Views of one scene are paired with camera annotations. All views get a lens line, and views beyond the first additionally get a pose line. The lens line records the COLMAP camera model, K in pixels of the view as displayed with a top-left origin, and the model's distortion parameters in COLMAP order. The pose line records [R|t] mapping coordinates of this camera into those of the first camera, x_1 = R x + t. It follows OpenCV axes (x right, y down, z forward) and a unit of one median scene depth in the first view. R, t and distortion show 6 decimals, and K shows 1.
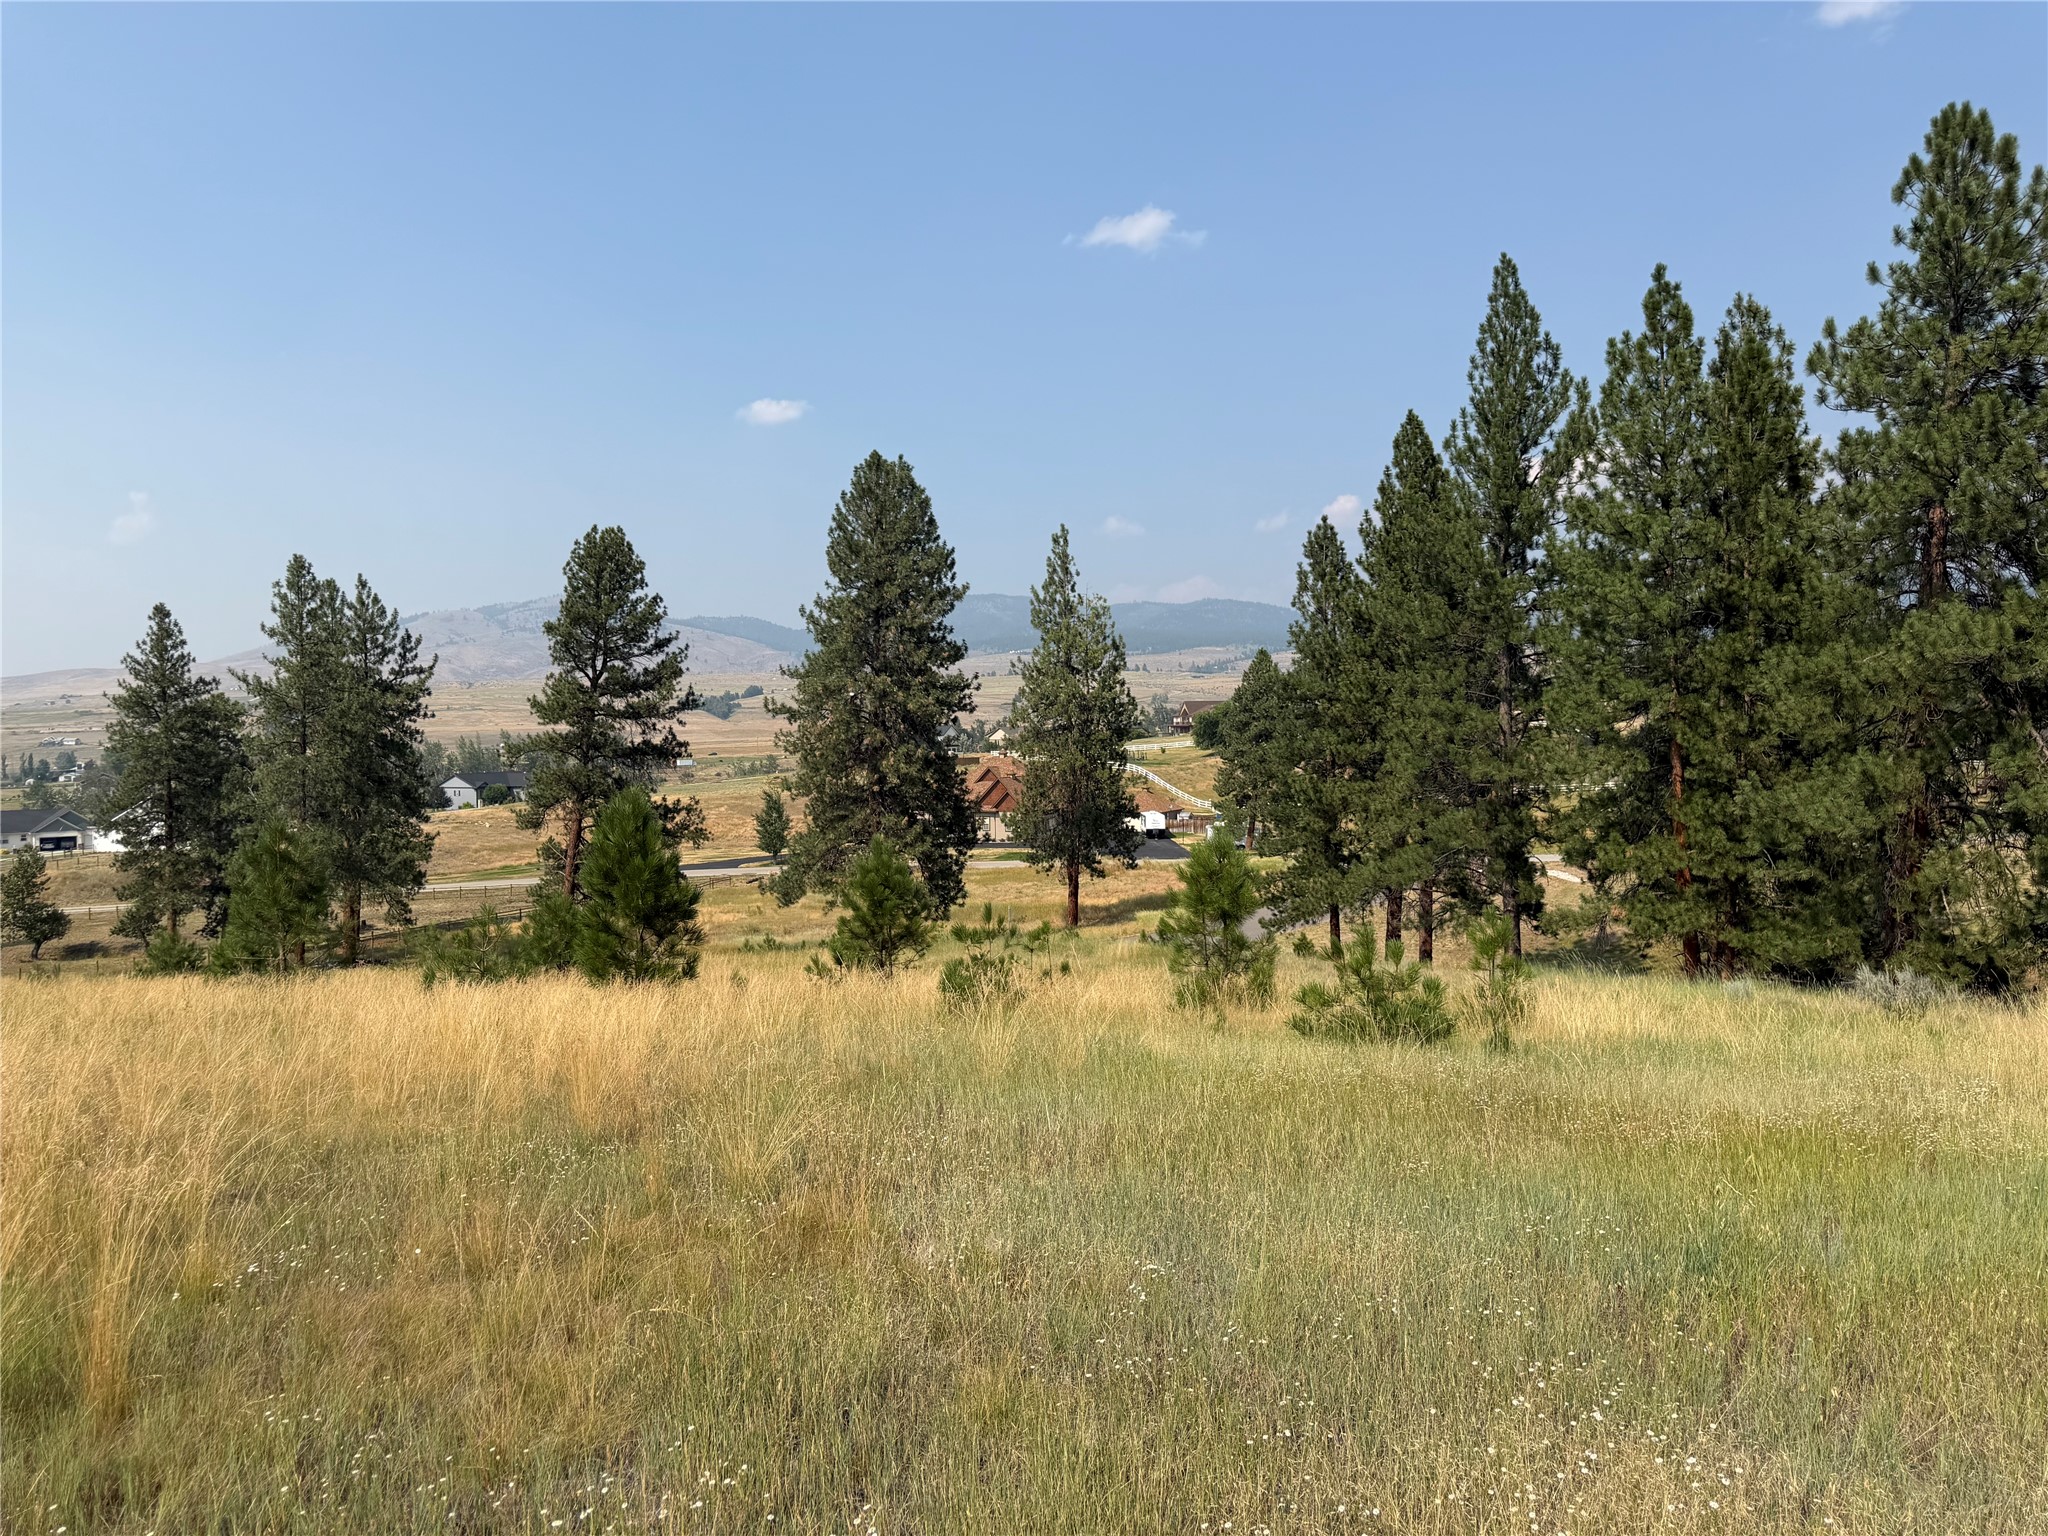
lens RADIAL K [[1397.5, 0, 1045.2], [0, 1397.5, 796.0], [0, 0, 1]] dist [0.023454, -0.055394]
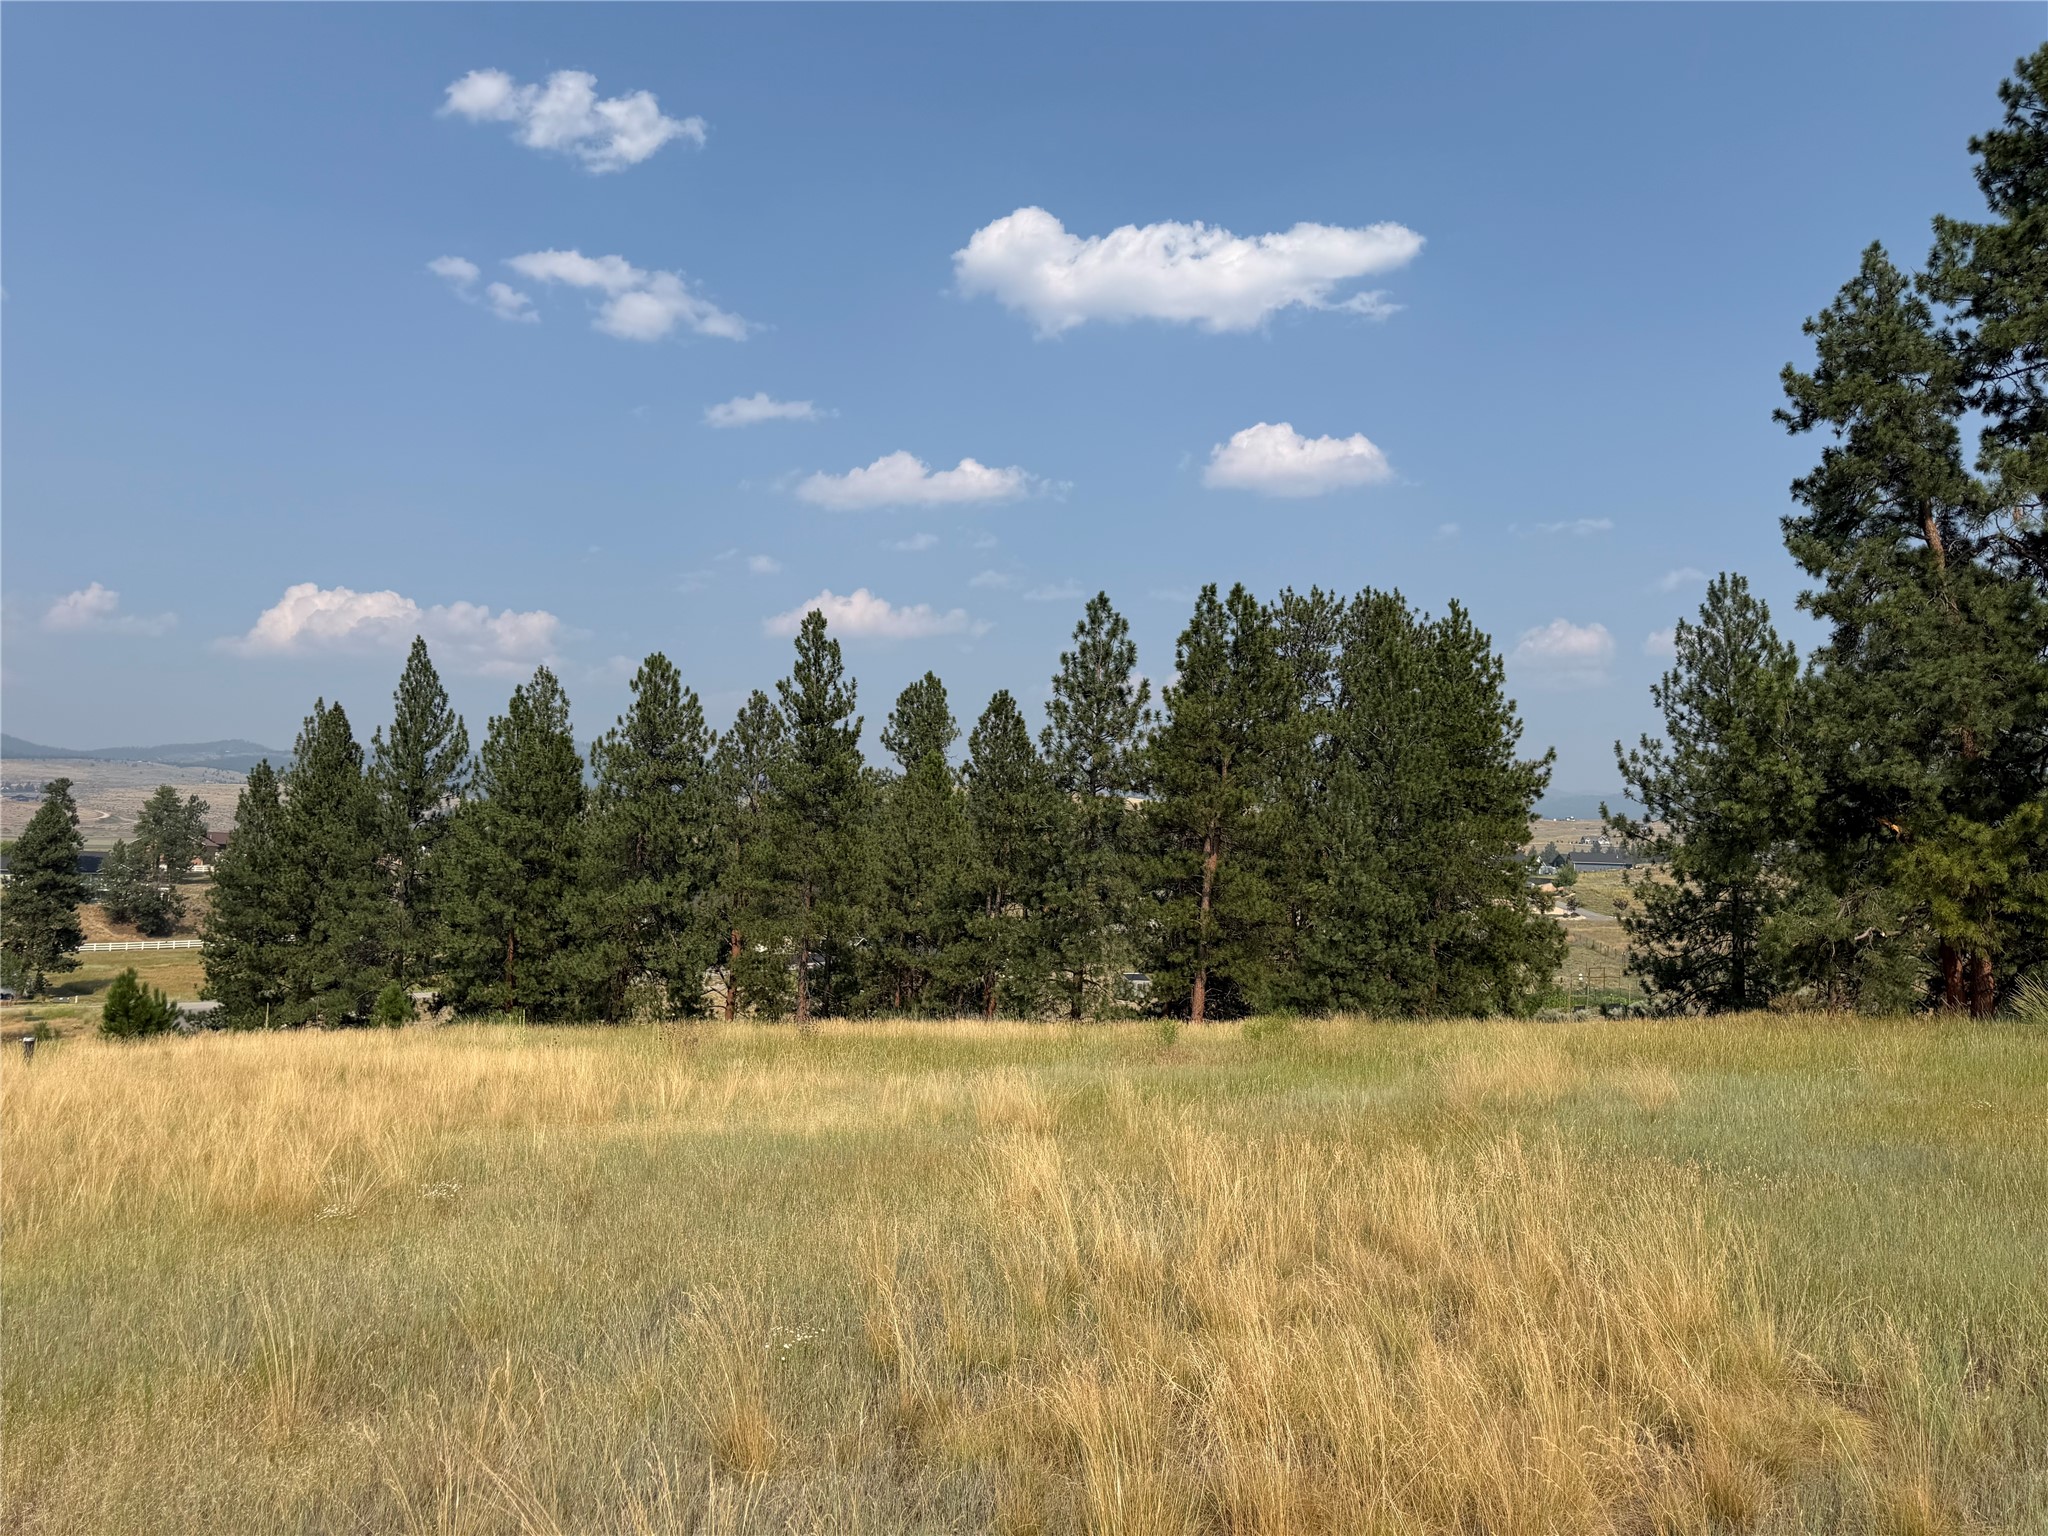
lens RADIAL K [[1397.5, 0, 1034.4], [0, 1397.5, 763.0], [0, 0, 1]] dist [0.023454, -0.055394]
pose [[0.654063, 0.100986, 0.749669, -0.550234], [-0.007757, 0.991892, -0.126848, -0.030804], [-0.756400, 0.077151, 0.649543, -0.812056]]
